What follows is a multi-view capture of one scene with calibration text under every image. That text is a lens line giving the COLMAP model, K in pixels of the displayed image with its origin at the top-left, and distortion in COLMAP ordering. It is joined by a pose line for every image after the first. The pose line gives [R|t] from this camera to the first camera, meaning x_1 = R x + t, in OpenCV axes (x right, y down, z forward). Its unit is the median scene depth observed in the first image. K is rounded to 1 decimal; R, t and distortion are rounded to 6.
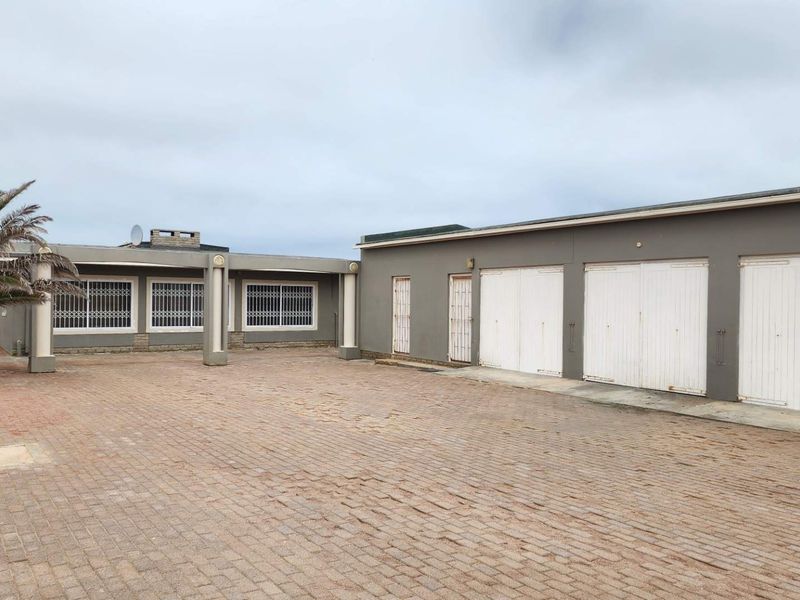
lens RADIAL K [[737.6, 0, 406.4], [0, 737.6, 299.1], [0, 0, 1]] dist [0.131646, -0.110290]
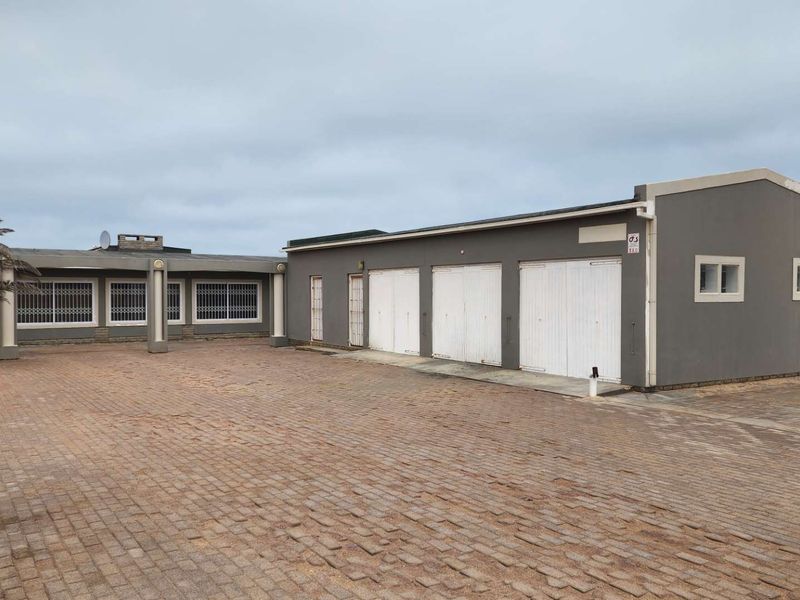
lens RADIAL K [[737.6, 0, 406.4], [0, 737.6, 299.1], [0, 0, 1]] dist [0.131646, -0.110290]
pose [[0.999913, -0.012376, -0.004456, 0.131296], [0.012417, 0.999880, 0.009262, -0.002247], [0.004341, -0.009316, 0.999947, -0.169070]]
